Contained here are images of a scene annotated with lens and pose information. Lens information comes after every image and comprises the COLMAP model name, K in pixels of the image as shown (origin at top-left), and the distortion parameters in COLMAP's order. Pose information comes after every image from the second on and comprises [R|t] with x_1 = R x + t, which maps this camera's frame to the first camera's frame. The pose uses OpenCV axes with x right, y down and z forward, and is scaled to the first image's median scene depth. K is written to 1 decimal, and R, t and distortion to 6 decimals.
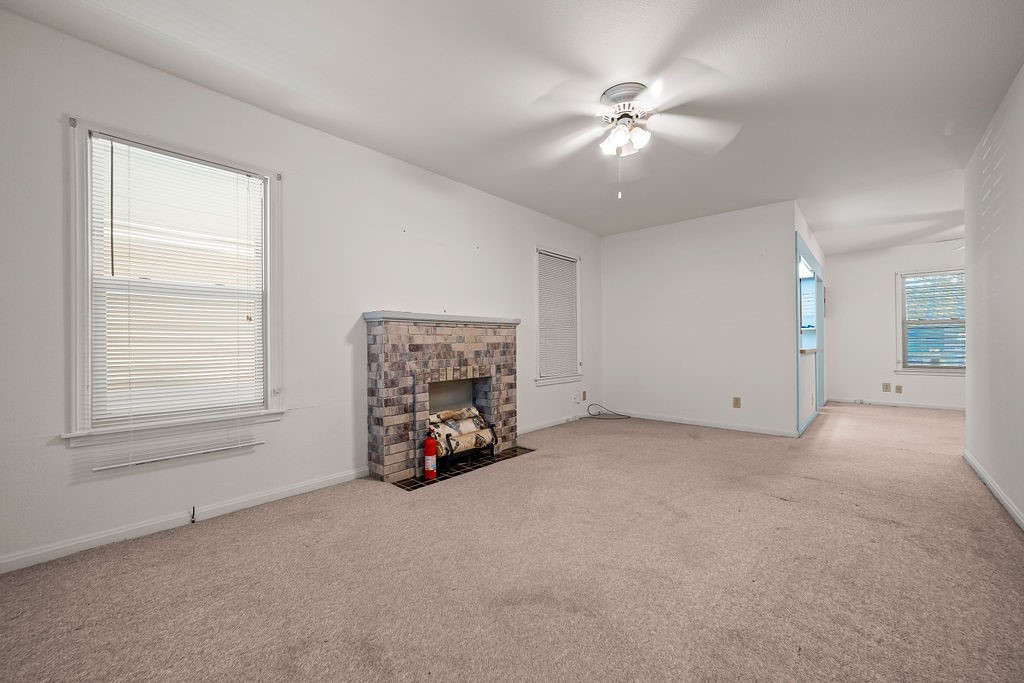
lens RADIAL K [[410.9, 0, 512.0], [0, 410.9, 341.5], [0, 0, 1]] dist [-0.006746, 0.000083]
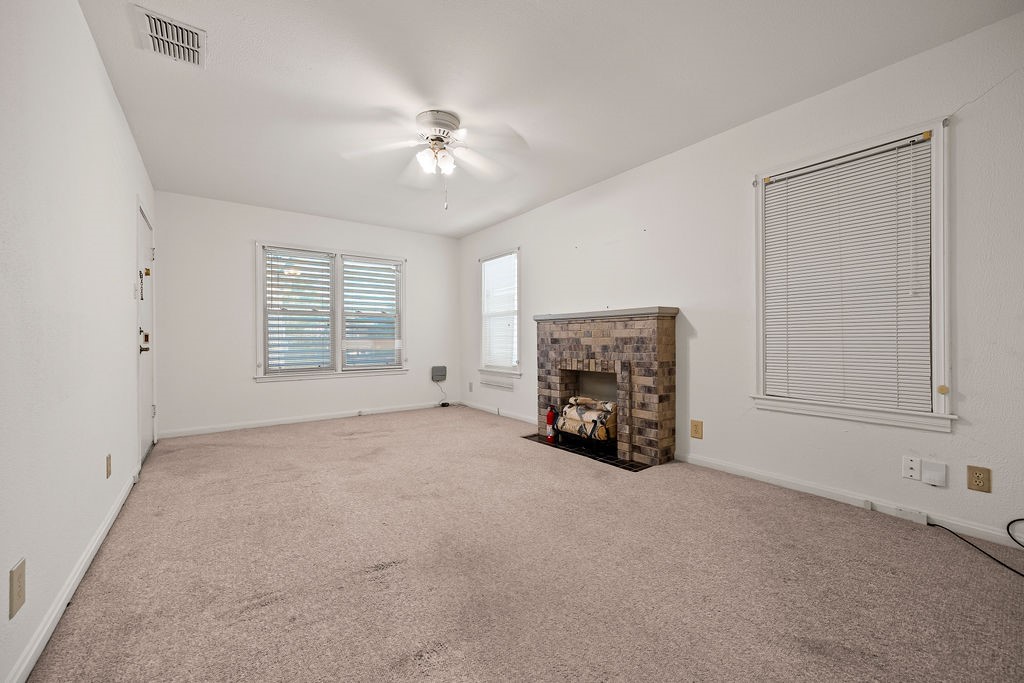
lens RADIAL K [[410.9, 0, 512.0], [0, 410.9, 341.5], [0, 0, 1]] dist [-0.006746, 0.000083]
pose [[-0.210742, 0.015638, -0.977417, 0.974672], [0.009789, 0.999856, 0.013886, -0.002382], [0.977493, -0.006642, -0.210865, 1.037671]]
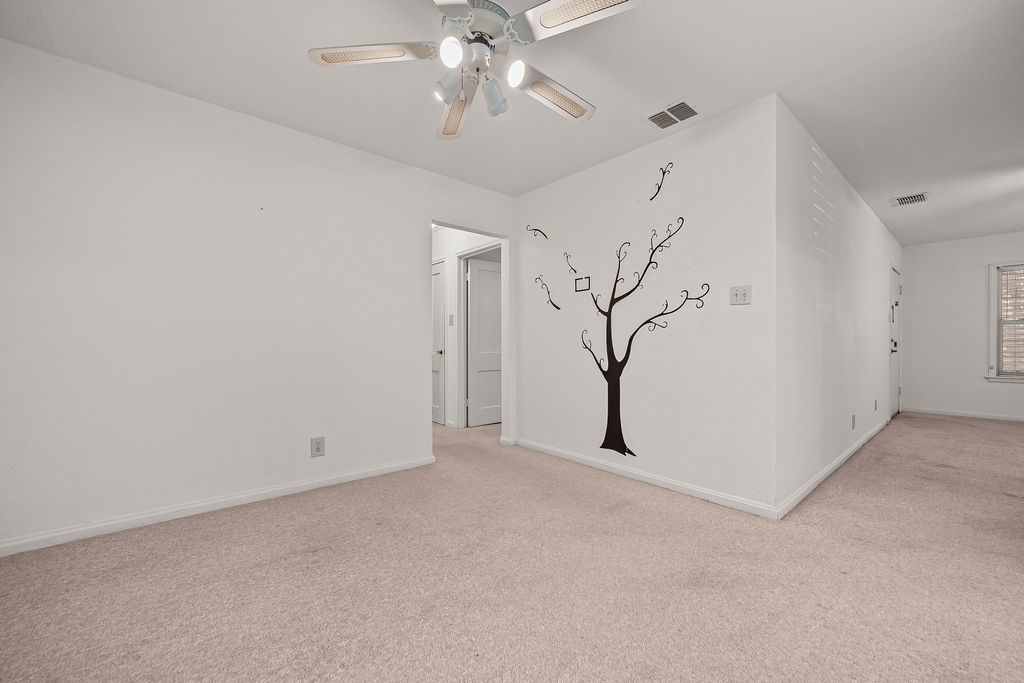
lens RADIAL K [[403.6, 0, 514.6], [0, 403.6, 350.7], [0, 0, 1]] dist [-0.003953, -0.000084]
pose [[-0.991594, 0.006593, 0.129220, 1.522189], [0.007521, 0.999949, 0.006701, -0.004539], [-0.129170, 0.007616, -0.991593, 1.791596]]
